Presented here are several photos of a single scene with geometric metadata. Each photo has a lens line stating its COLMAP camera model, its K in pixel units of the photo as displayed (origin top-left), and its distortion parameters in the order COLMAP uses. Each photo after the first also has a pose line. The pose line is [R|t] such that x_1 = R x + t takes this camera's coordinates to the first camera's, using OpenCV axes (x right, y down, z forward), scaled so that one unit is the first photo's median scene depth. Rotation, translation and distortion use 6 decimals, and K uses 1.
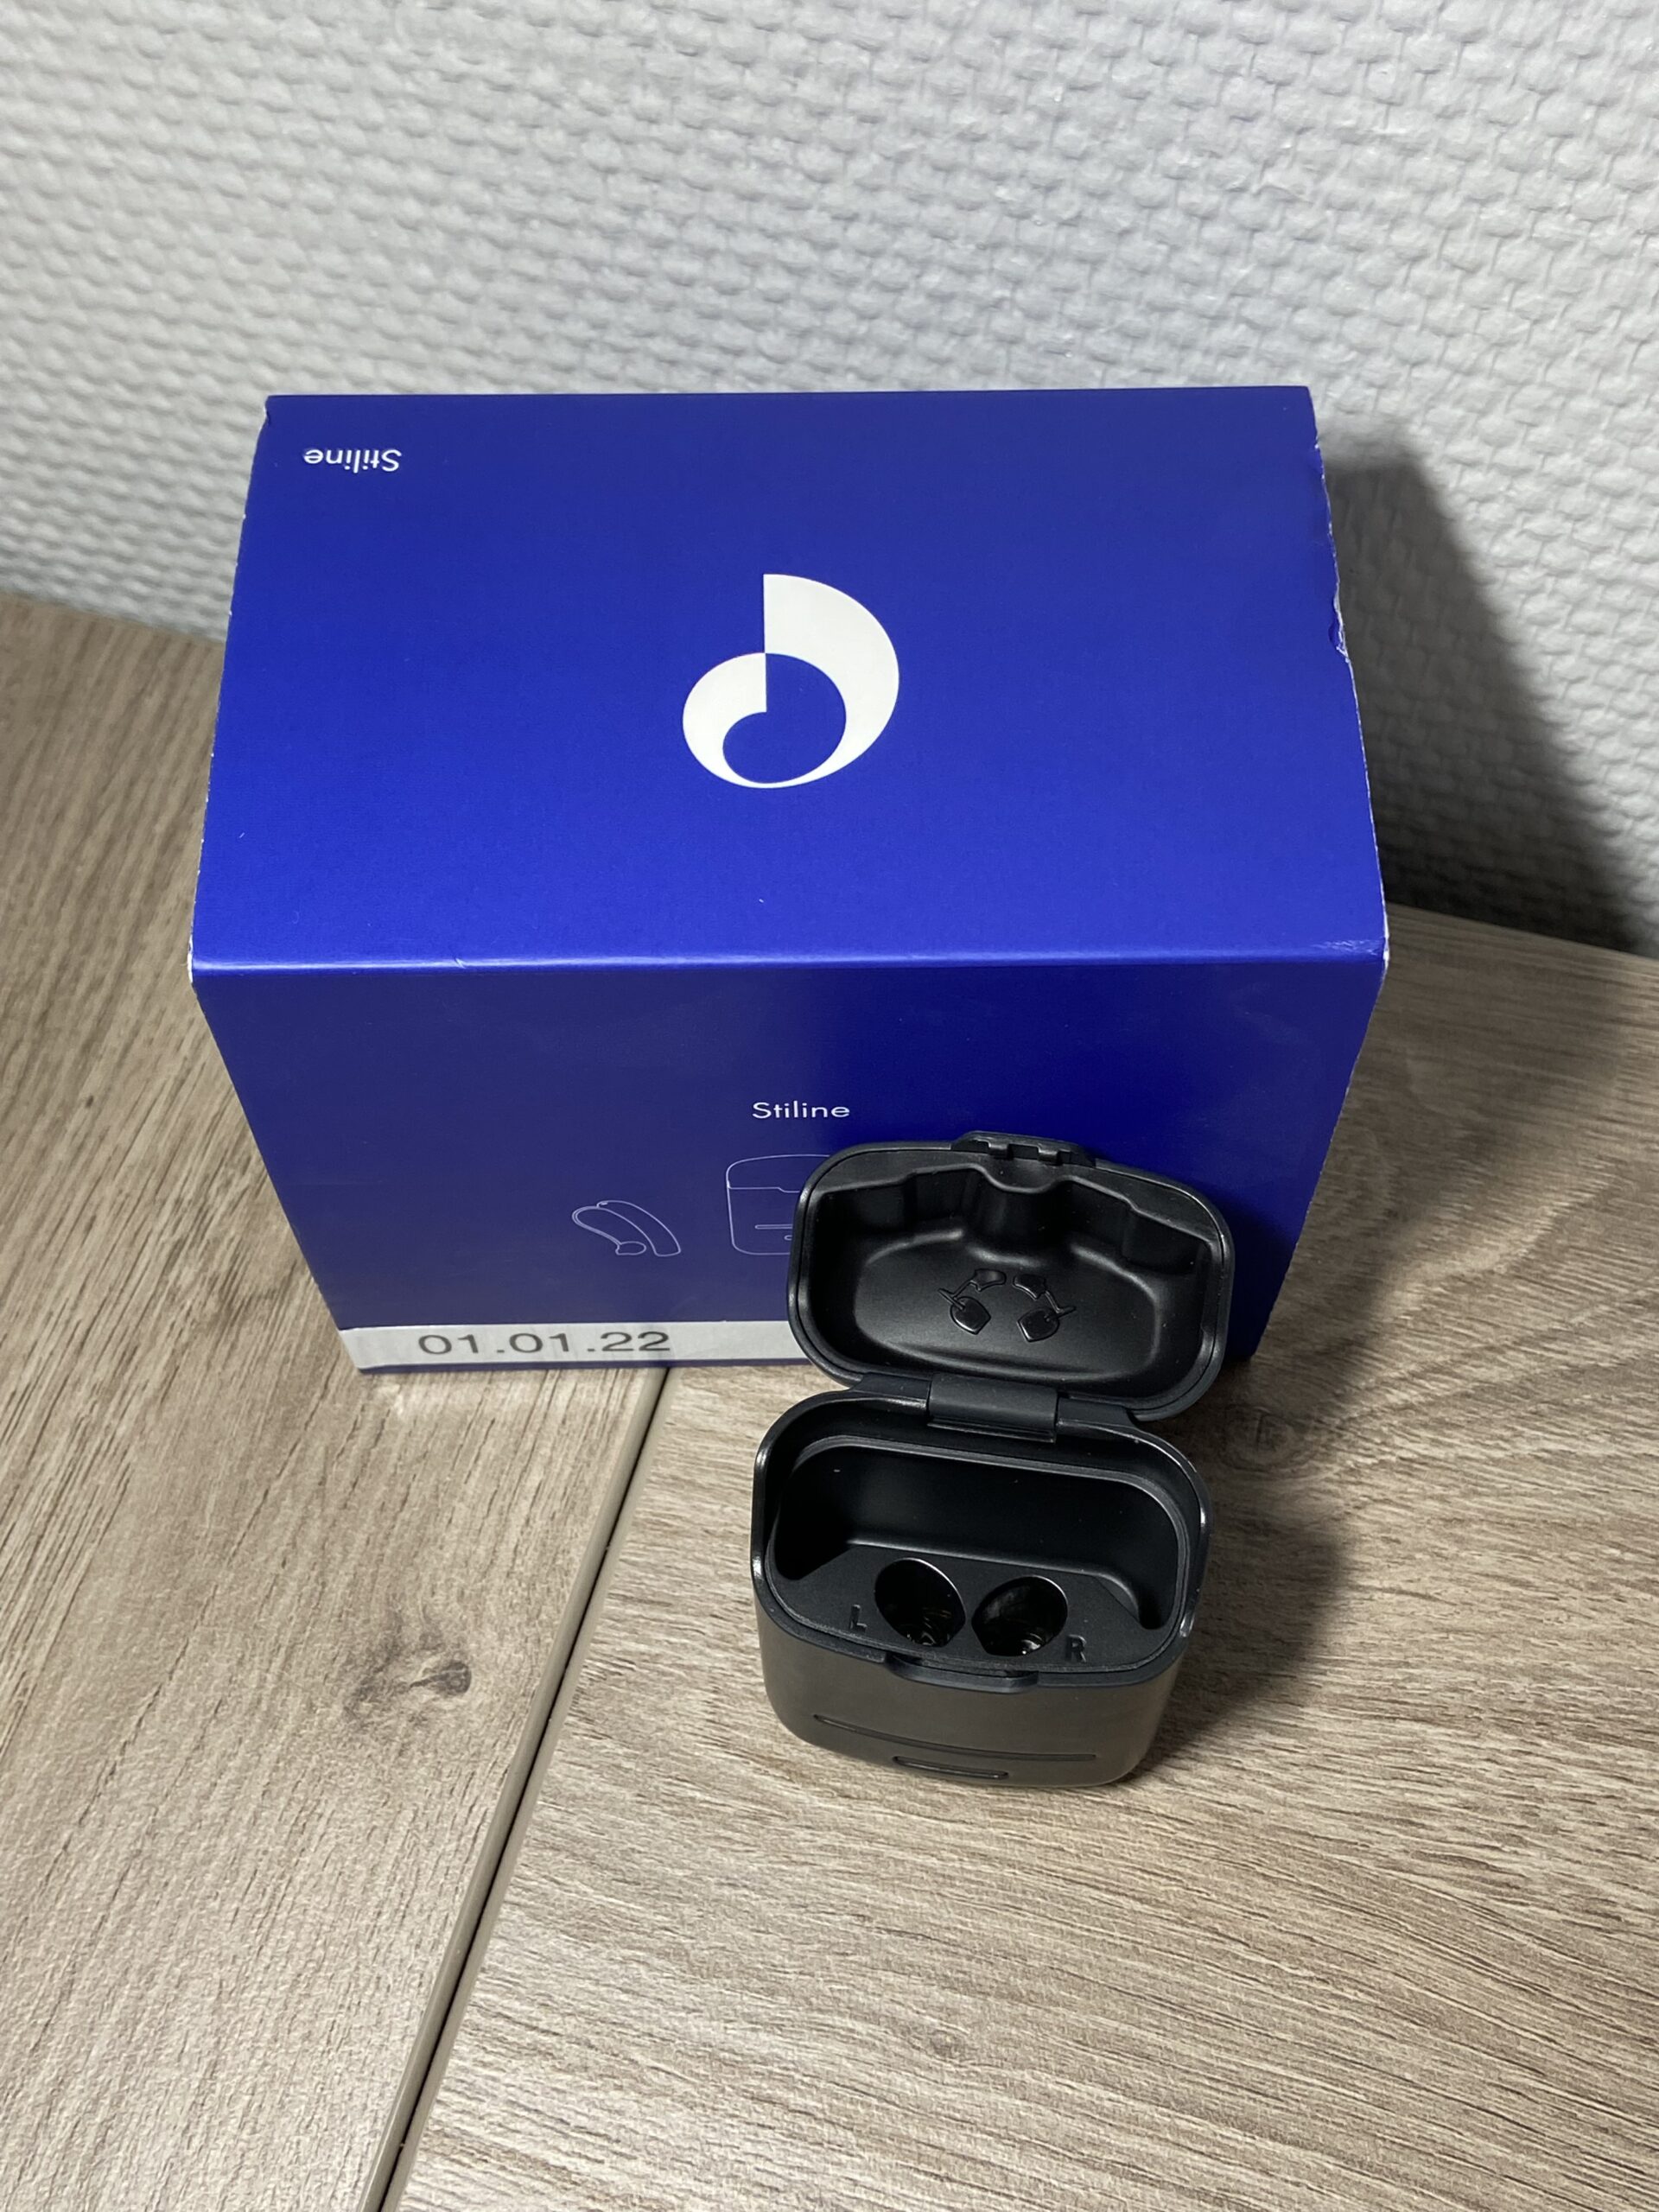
lens RADIAL K [[2525.1, 0, 845.7], [0, 2525.1, 1062.2], [0, 0, 1]] dist [0.121500, -0.156678]
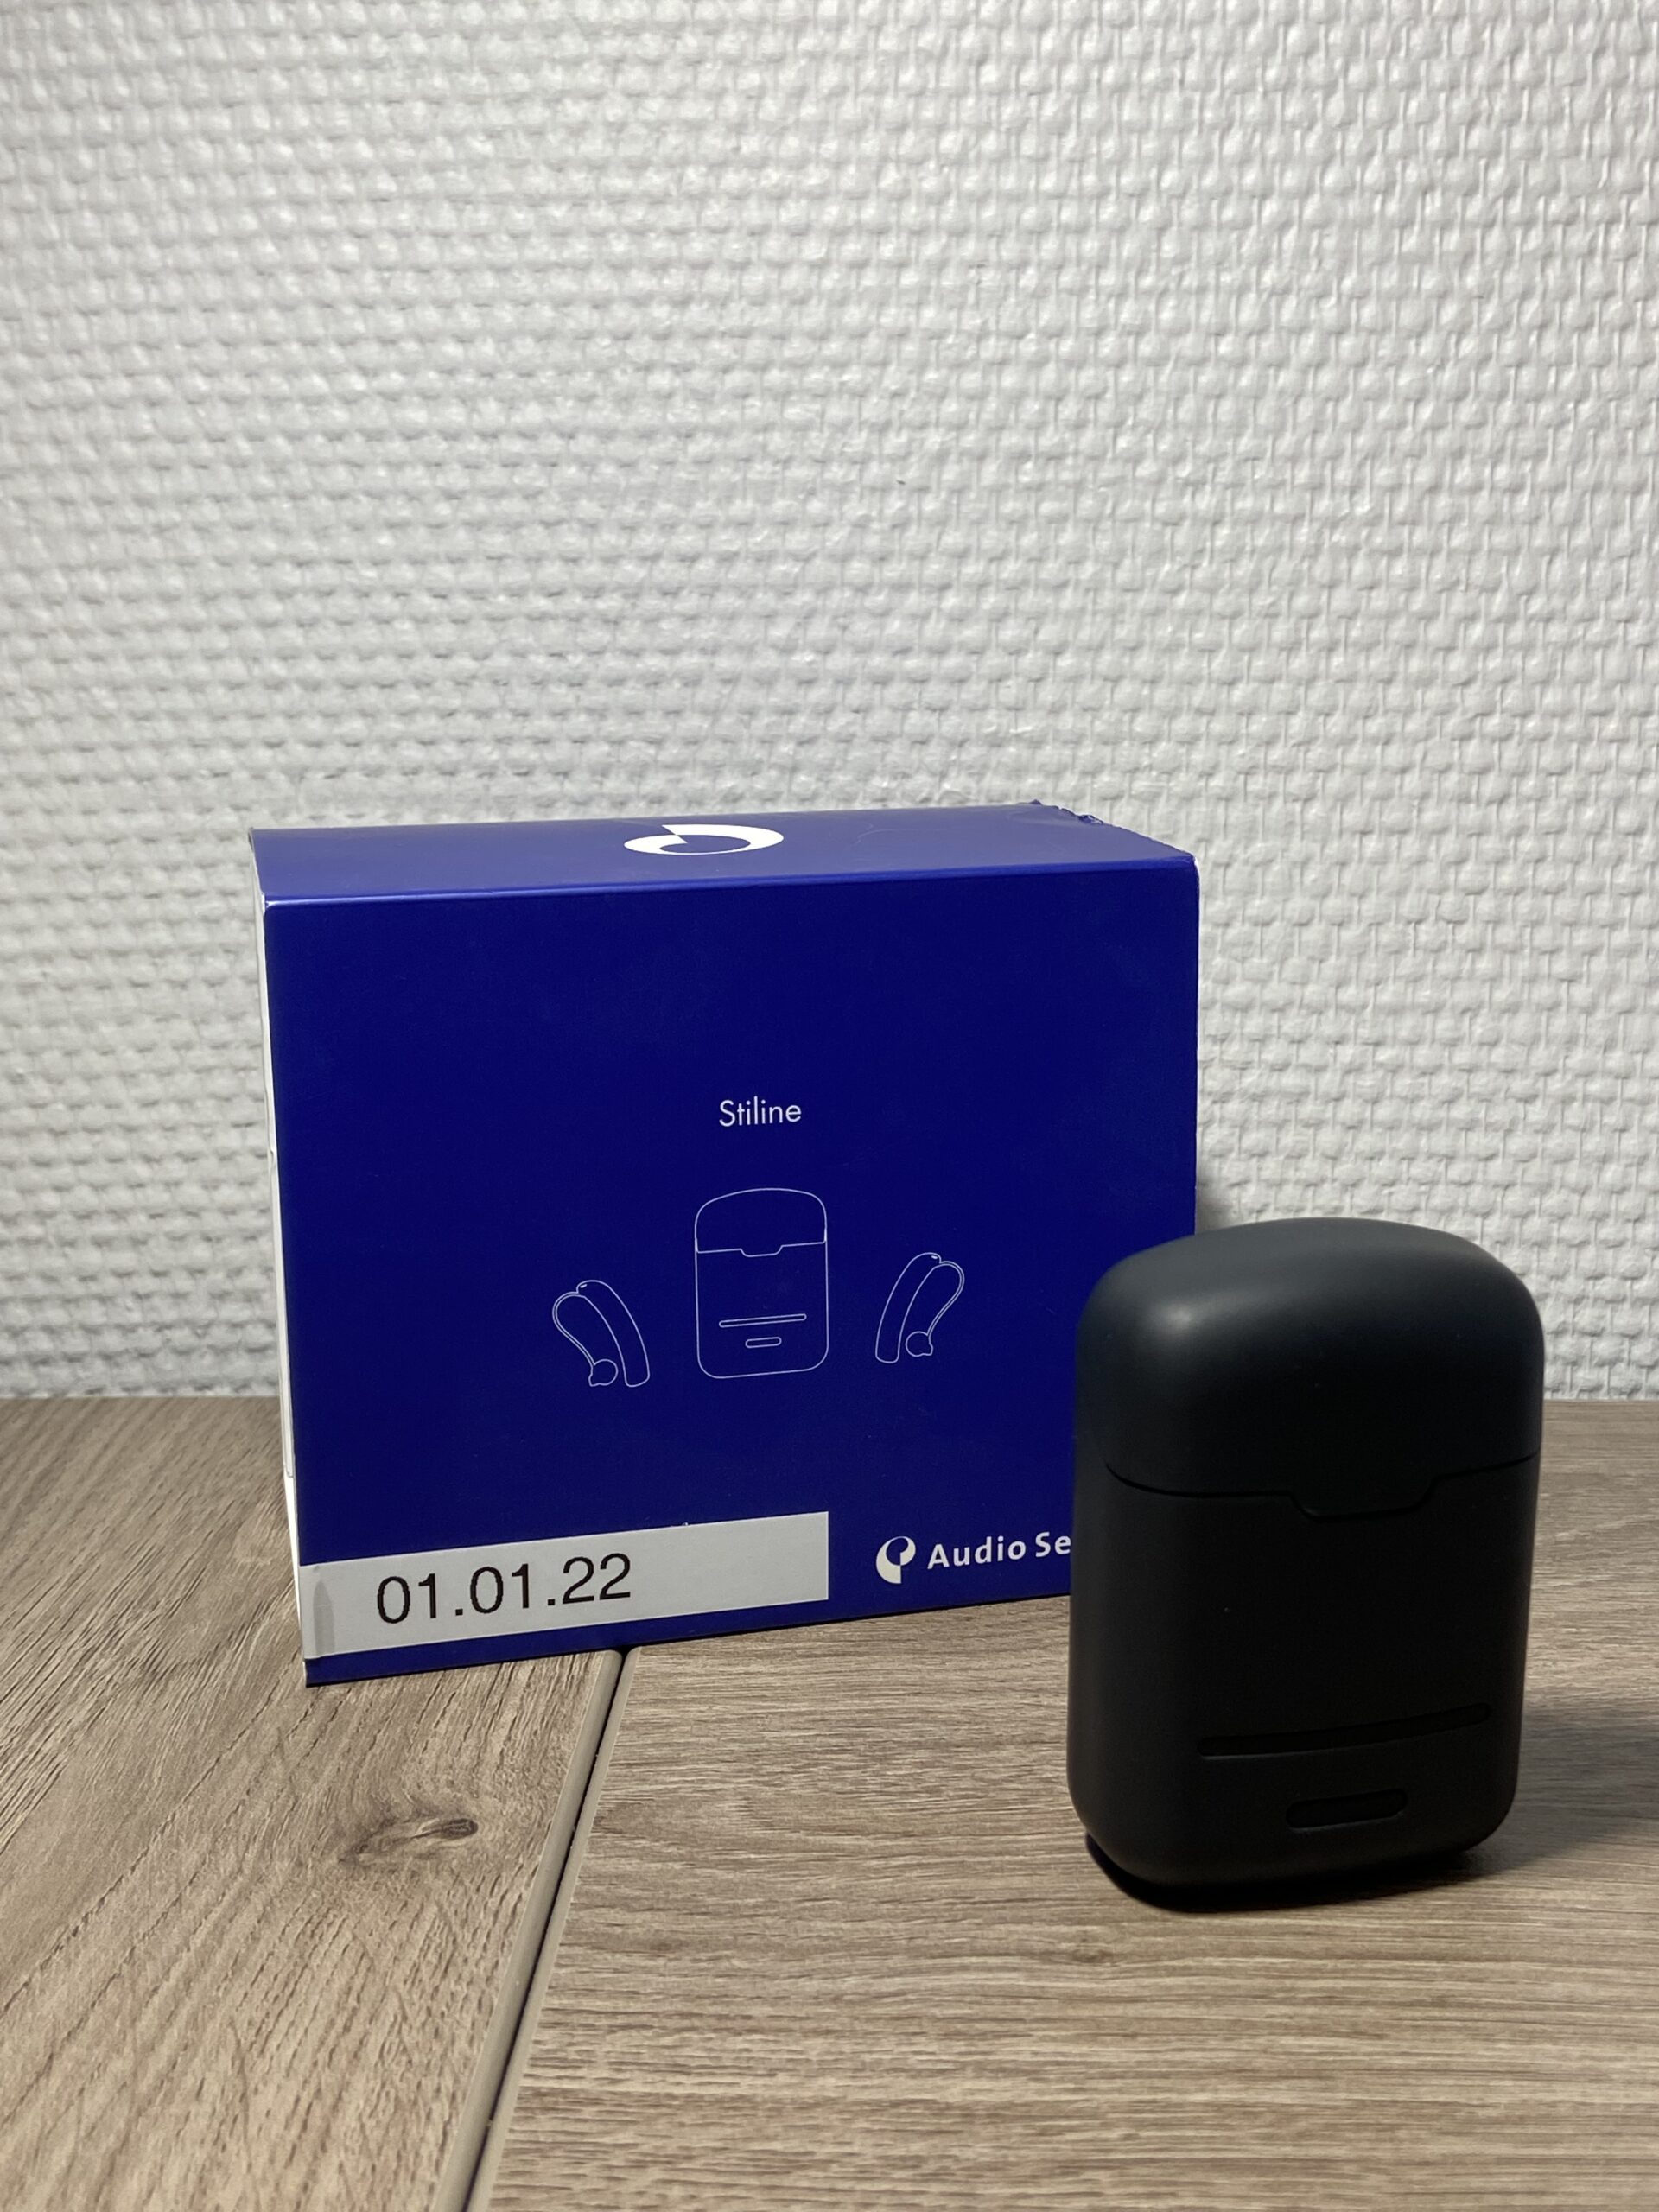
lens RADIAL K [[2519.8, 0, 840.6], [0, 2519.8, 1051.3], [0, 0, 1]] dist [0.130368, -0.171032]
pose [[0.973353, -0.054007, 0.222863, -0.212640], [0.201334, 0.666492, -0.717811, 0.749361], [-0.109769, 0.743553, 0.659605, 0.186473]]
